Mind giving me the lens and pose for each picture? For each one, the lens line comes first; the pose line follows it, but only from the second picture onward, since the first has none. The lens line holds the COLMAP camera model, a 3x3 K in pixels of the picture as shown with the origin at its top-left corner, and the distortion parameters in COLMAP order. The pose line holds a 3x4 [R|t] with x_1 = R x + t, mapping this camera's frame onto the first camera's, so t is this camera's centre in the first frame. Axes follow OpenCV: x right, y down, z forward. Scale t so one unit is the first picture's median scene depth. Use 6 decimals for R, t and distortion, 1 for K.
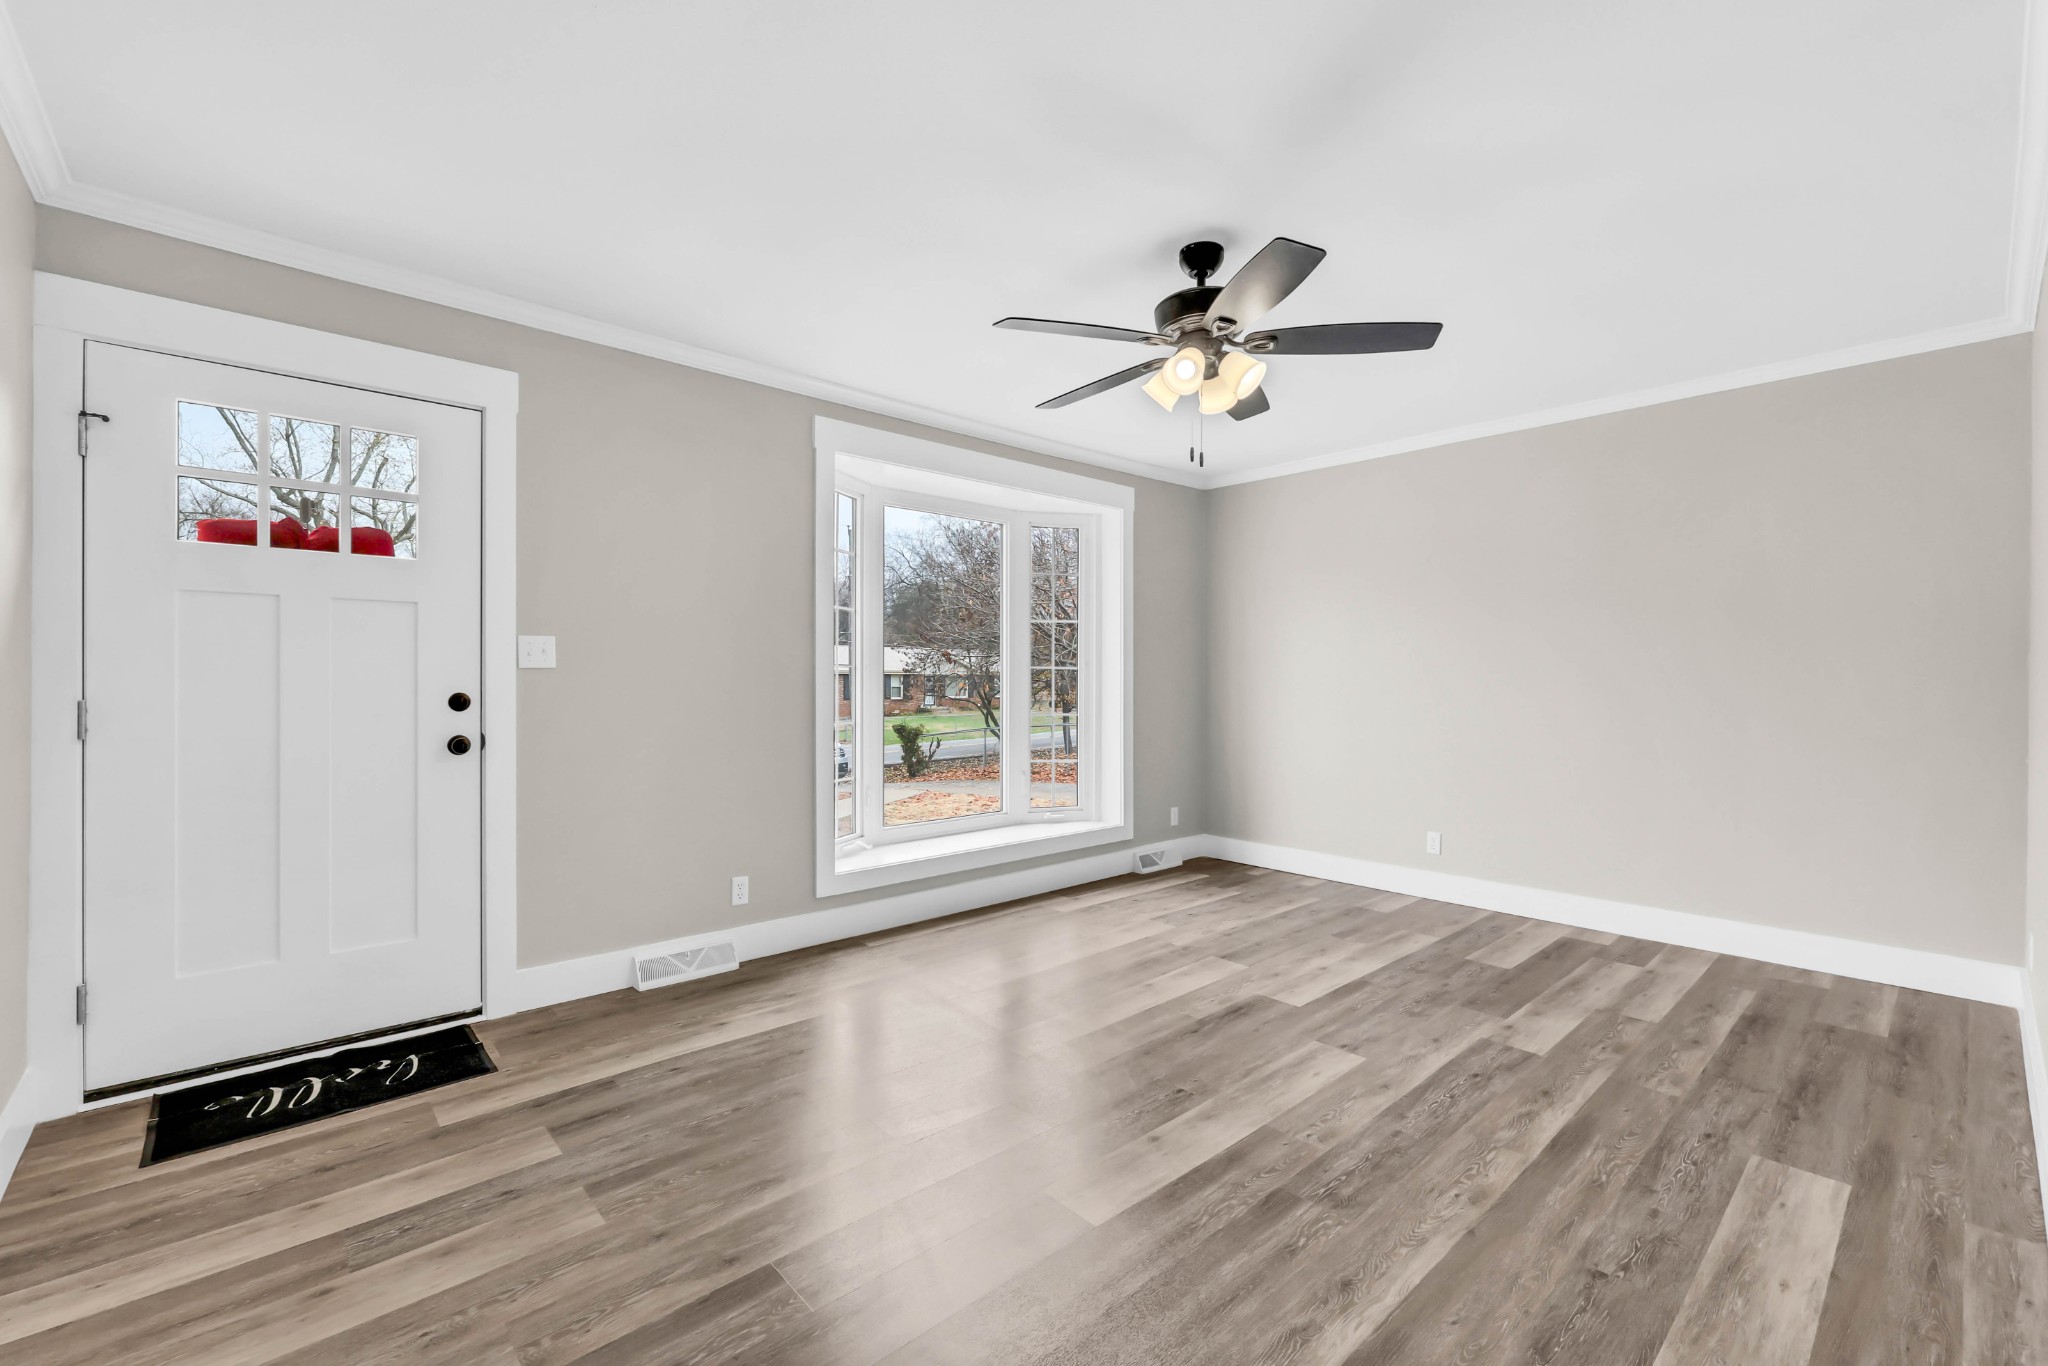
lens RADIAL K [[859.0, 0, 1029.8], [0, 859.0, 676.4], [0, 0, 1]] dist [0.000022, -0.000043]
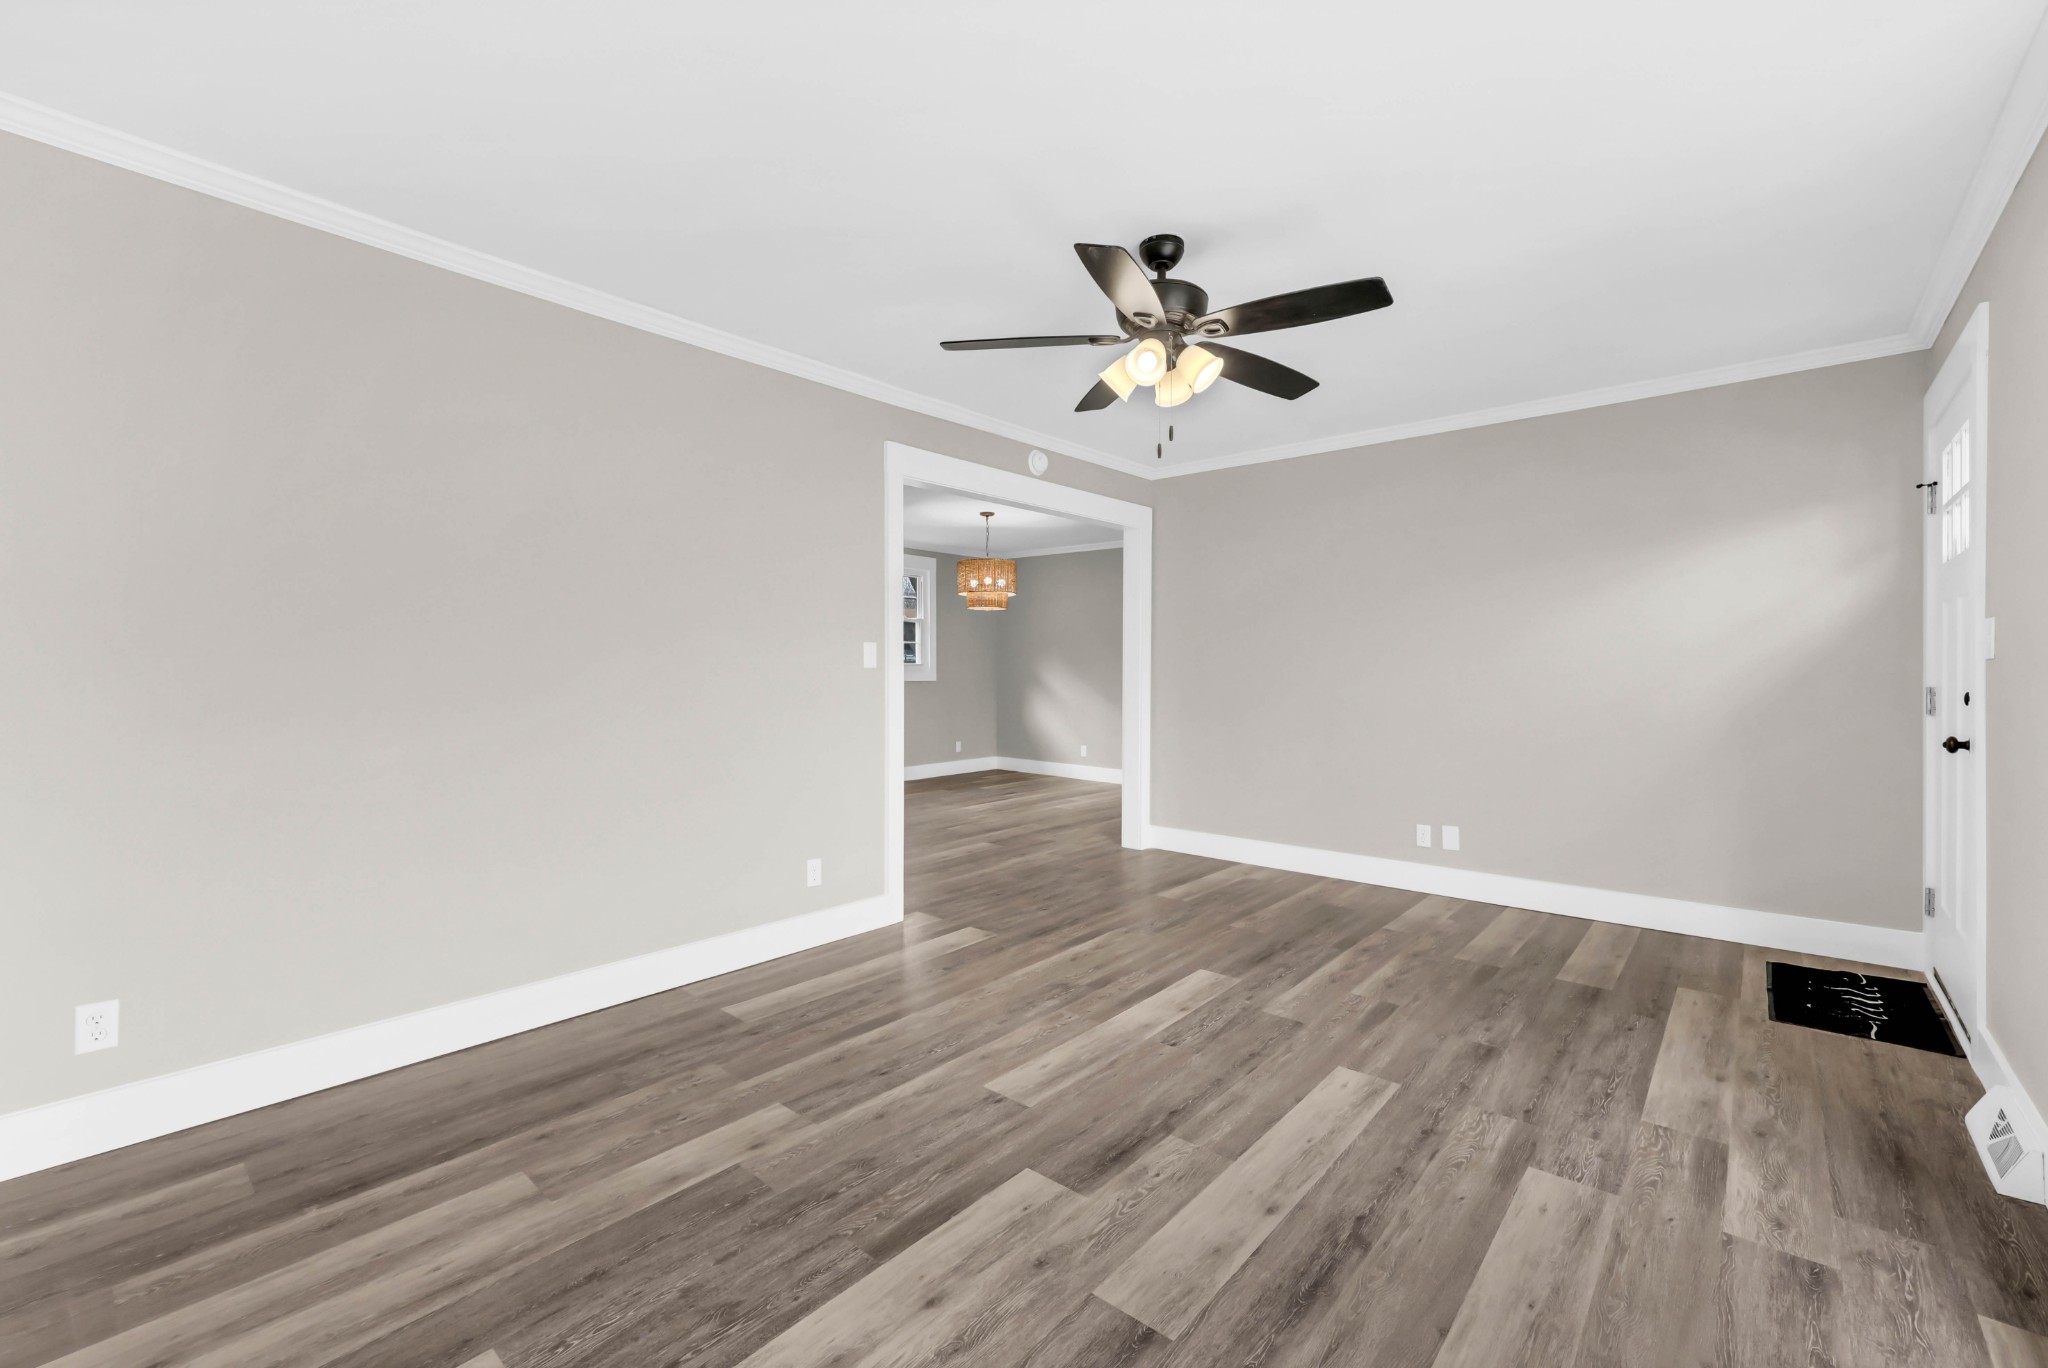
lens RADIAL K [[859.0, 0, 1029.8], [0, 859.0, 677.4], [0, 0, 1]] dist [0.000022, -0.000043]
pose [[-0.993075, 0.000382, -0.117482, 0.460295], [-0.000801, 0.999949, 0.010025, 0.002274], [0.117480, 0.010049, -0.993024, 1.953497]]
